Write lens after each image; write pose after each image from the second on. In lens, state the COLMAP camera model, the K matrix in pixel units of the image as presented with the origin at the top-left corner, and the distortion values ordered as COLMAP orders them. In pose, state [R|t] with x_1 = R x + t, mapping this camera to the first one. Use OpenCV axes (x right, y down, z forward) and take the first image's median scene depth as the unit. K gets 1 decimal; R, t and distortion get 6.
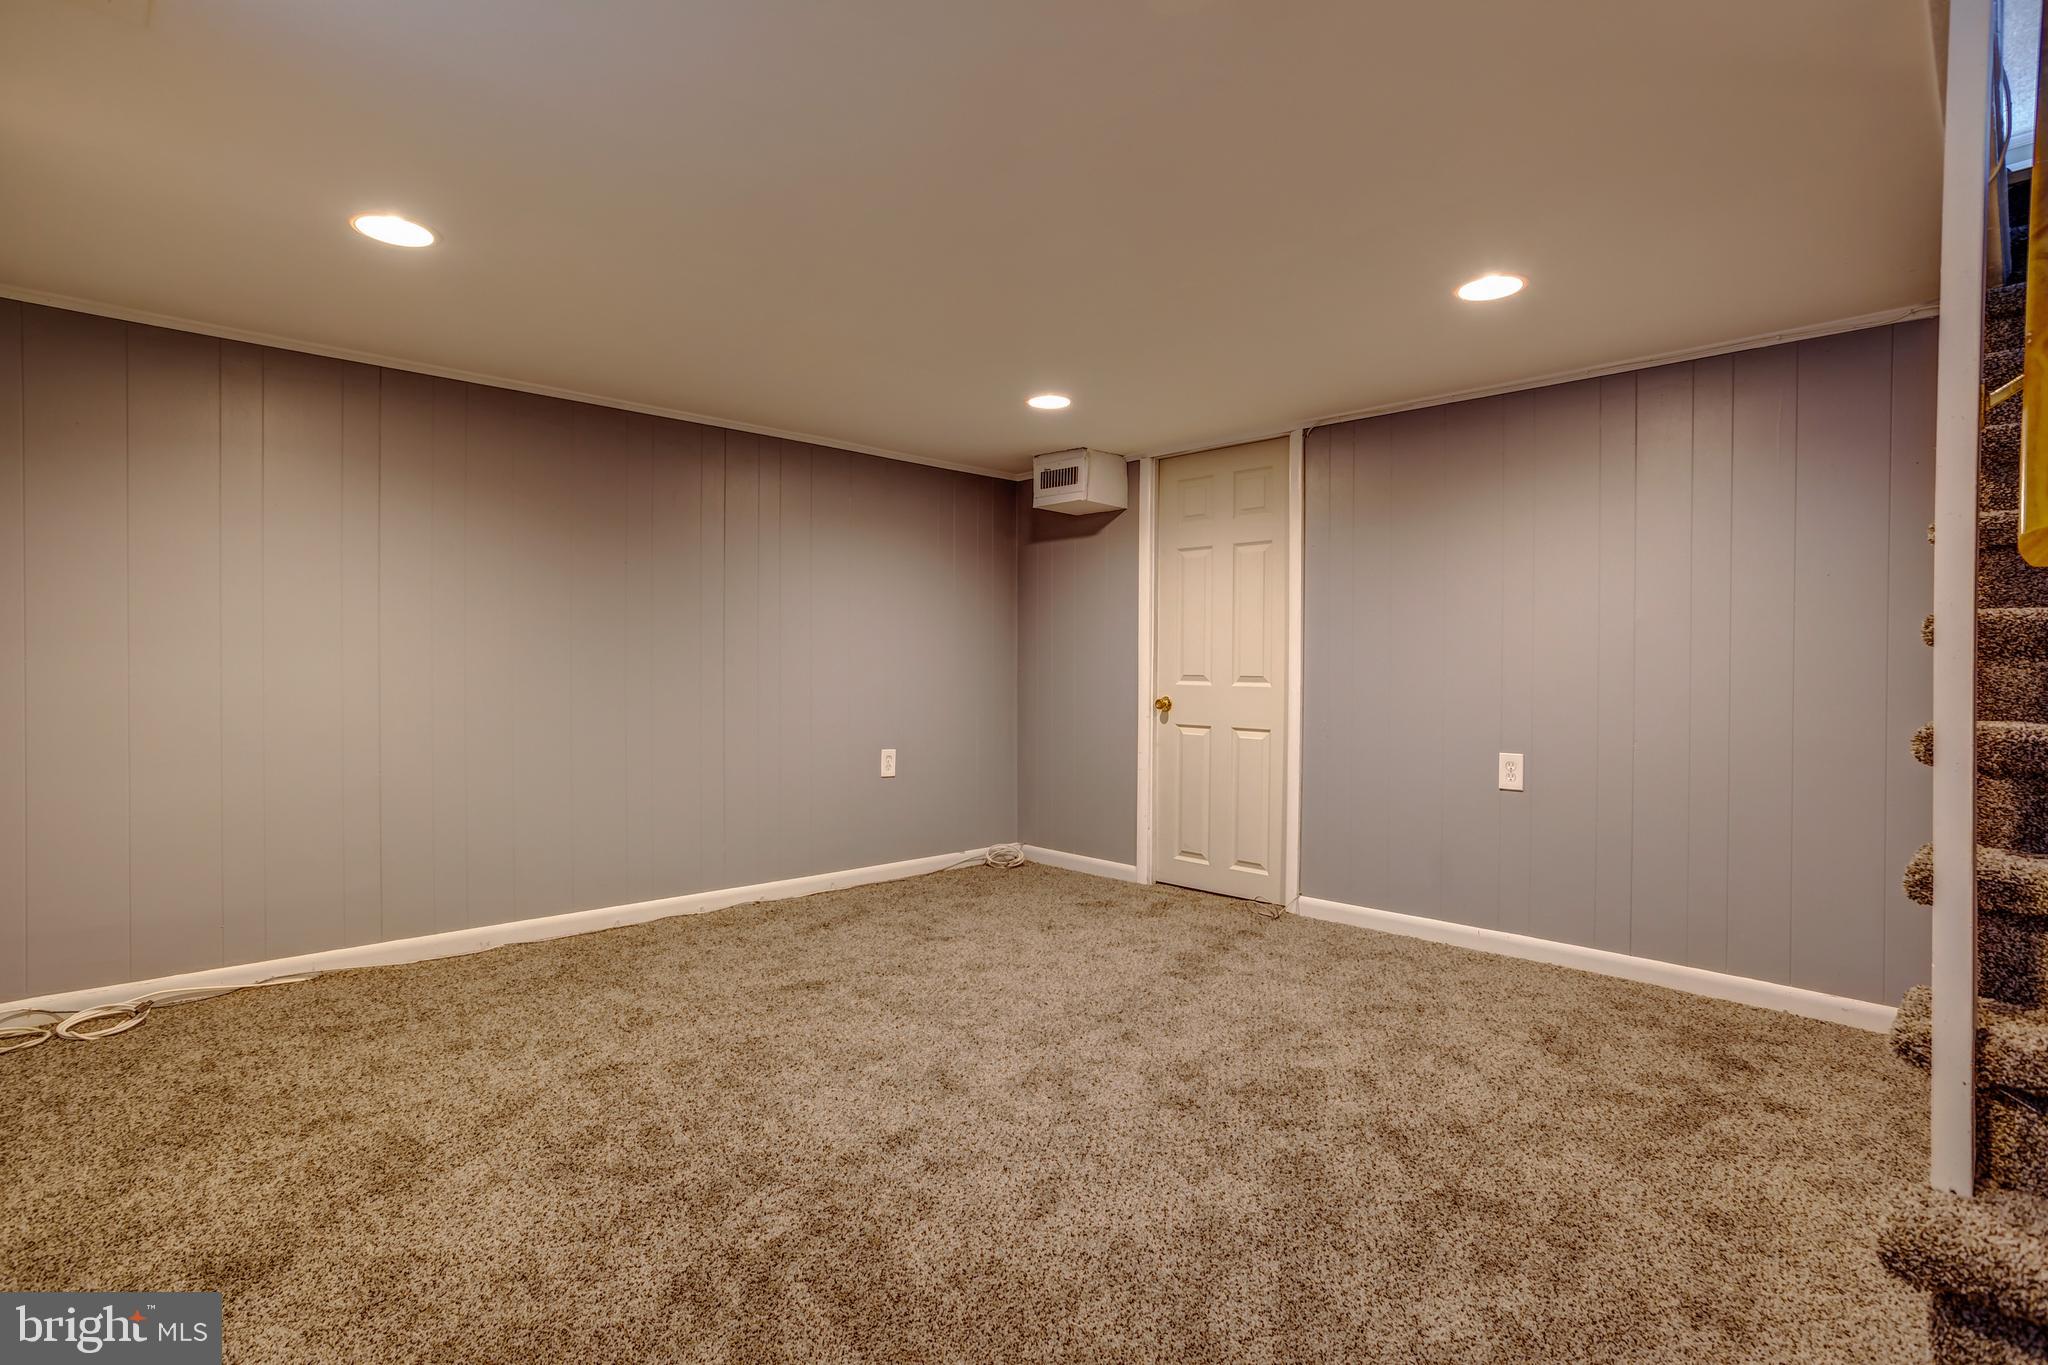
lens RADIAL K [[999.3, 0, 1029.2], [0, 999.3, 671.6], [0, 0, 1]] dist [-0.049209, 0.030098]
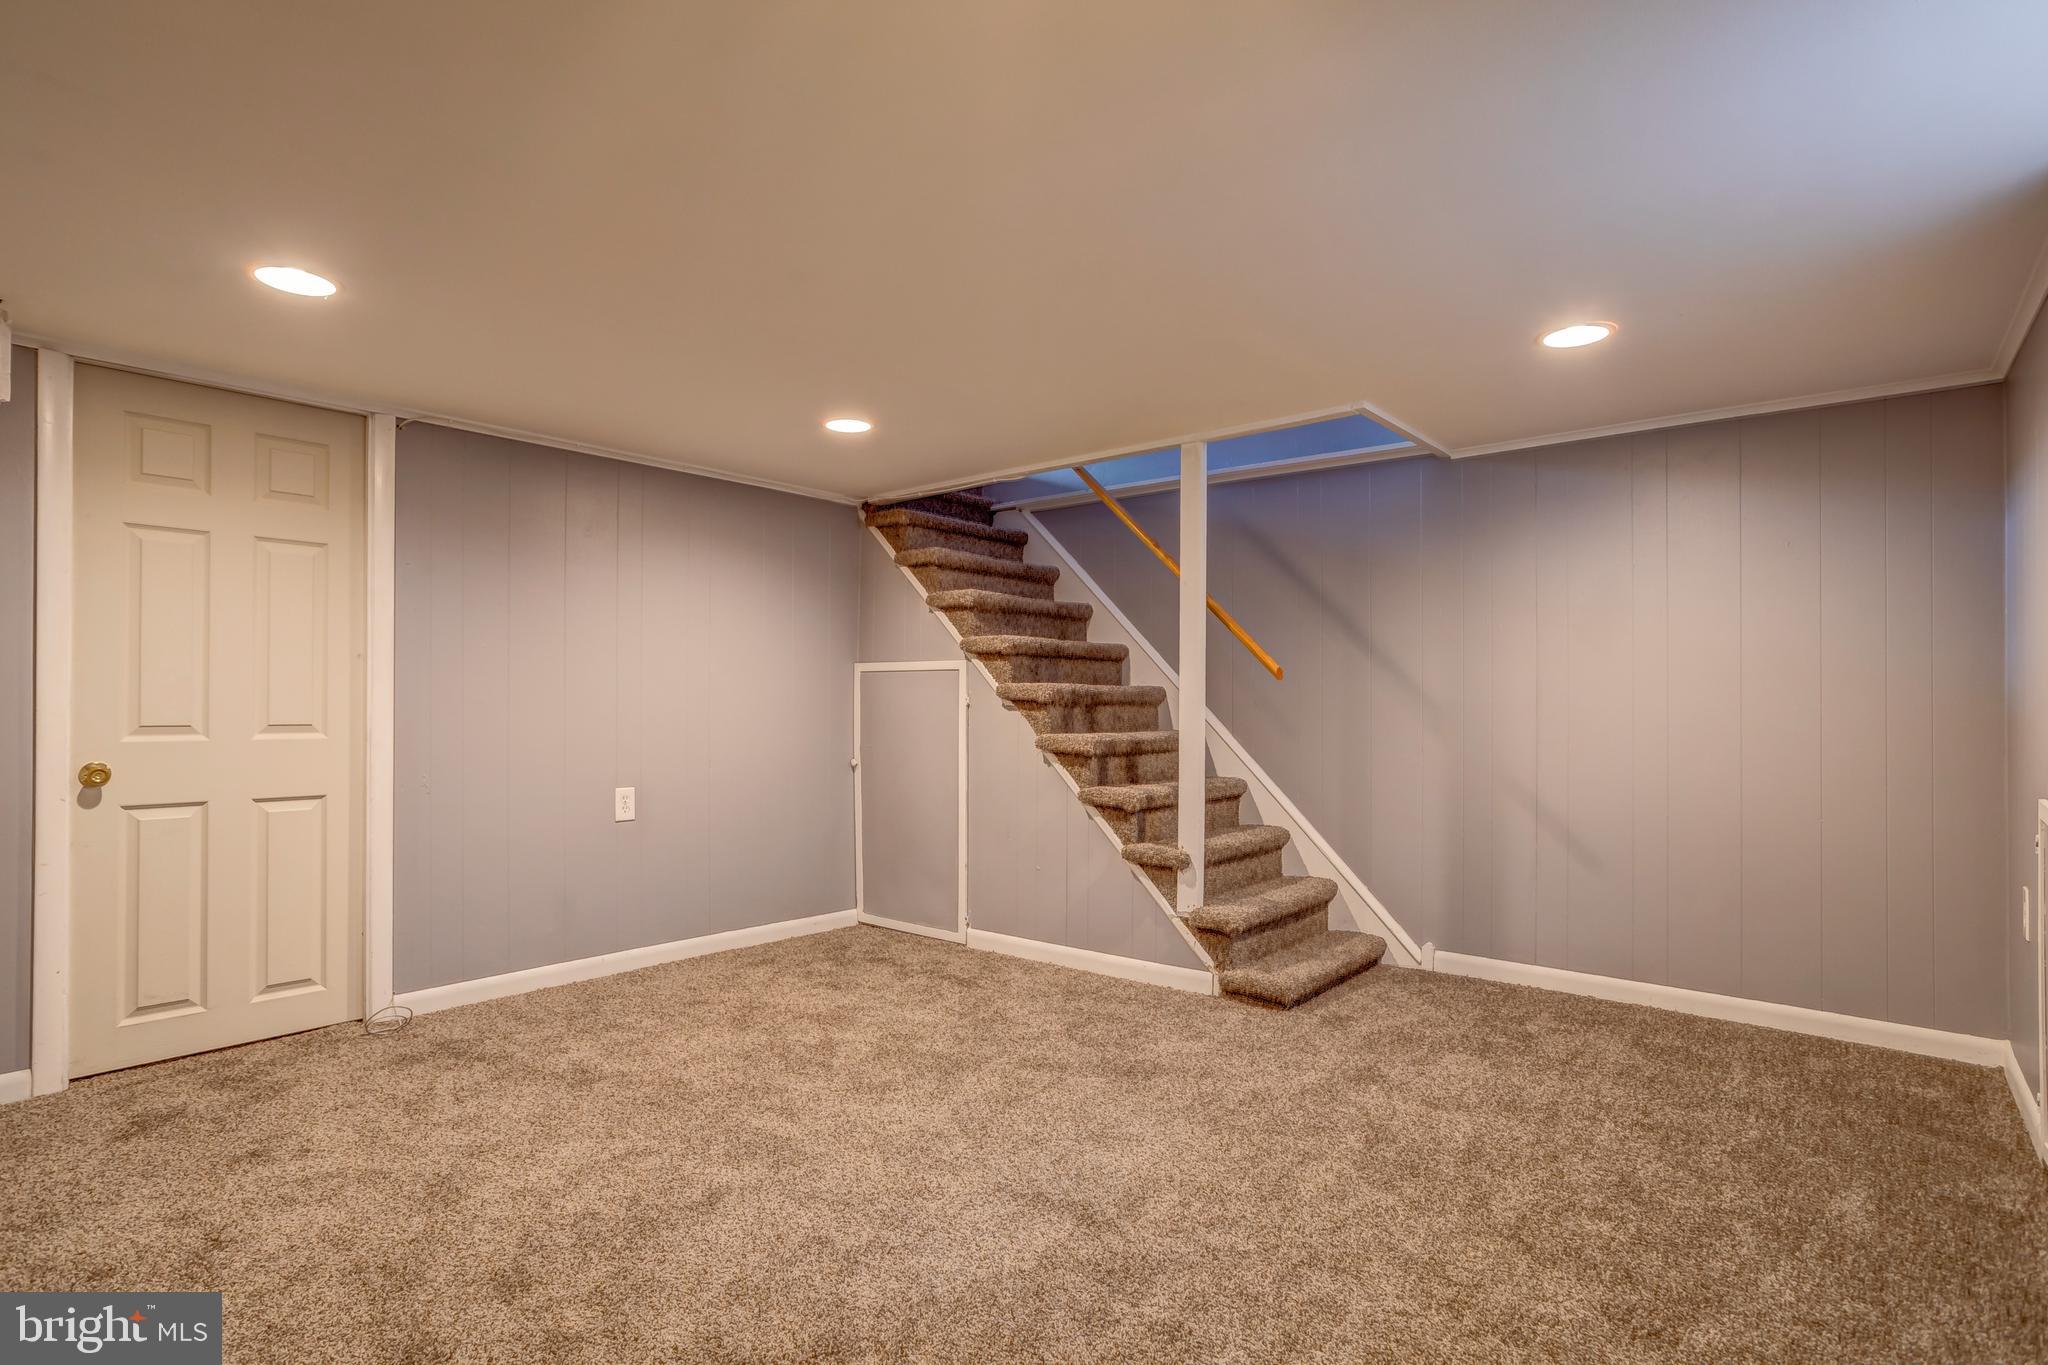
lens RADIAL K [[999.3, 0, 1024.8], [0, 999.3, 693.6], [0, 0, 1]] dist [-0.049209, 0.030098]
pose [[-0.085656, 0.006658, 0.996303, -0.734690], [0.003780, 0.999973, -0.006357, -0.015485], [-0.996318, 0.003222, -0.085679, 0.728294]]
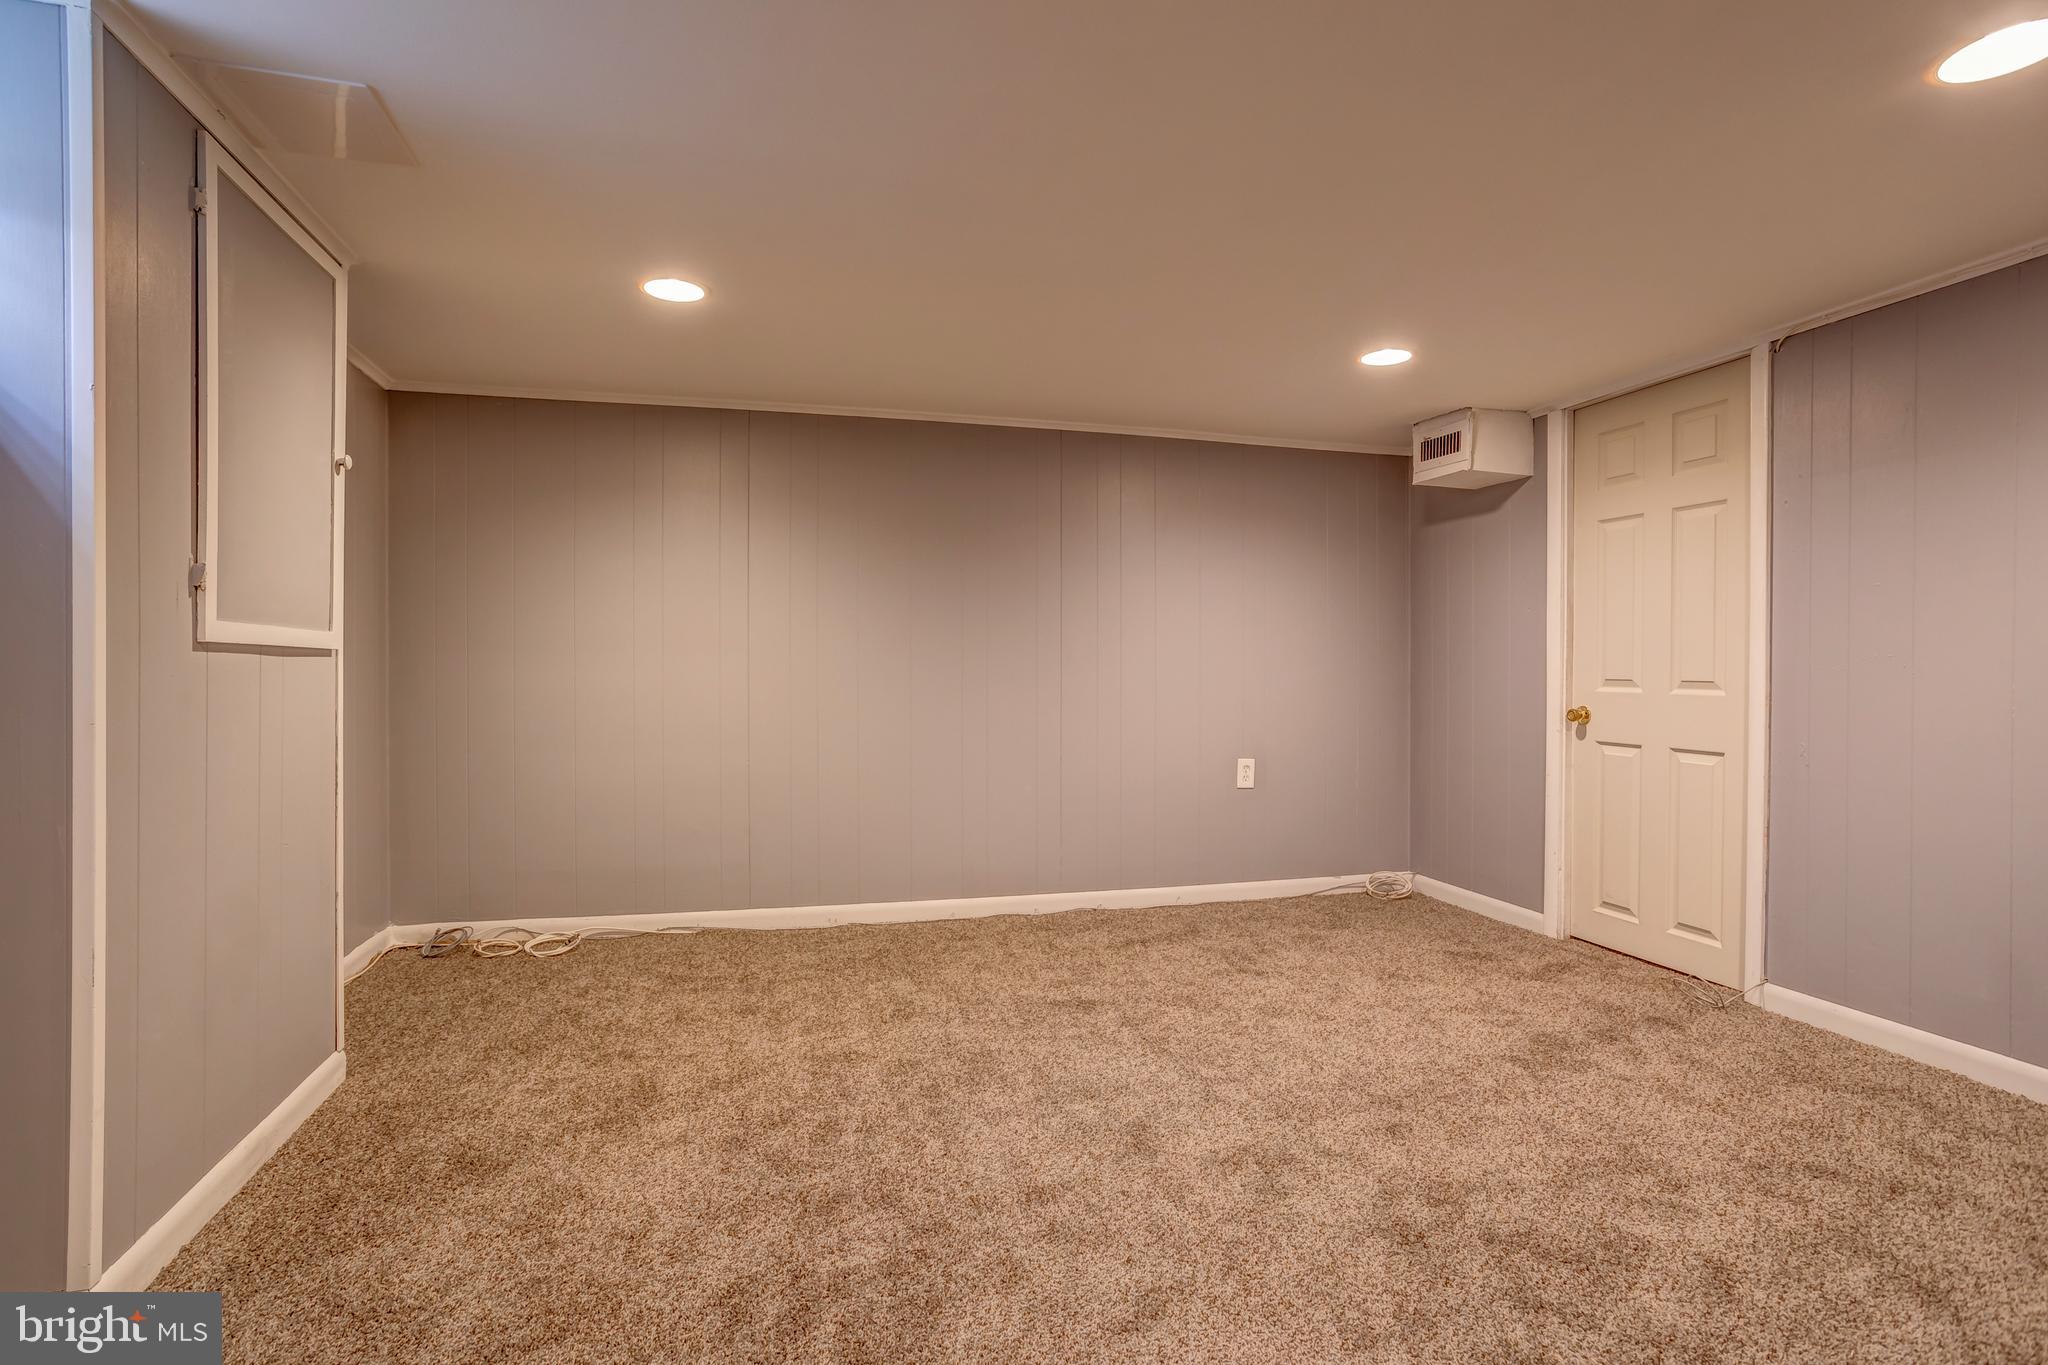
lens RADIAL K [[999.3, 0, 1021.1], [0, 999.3, 672.1], [0, 0, 1]] dist [-0.049209, 0.030098]
pose [[0.870430, -0.001585, -0.492289, 0.197031], [0.000507, 0.999997, -0.002324, -0.000994], [0.492291, 0.001773, 0.870429, 0.135283]]
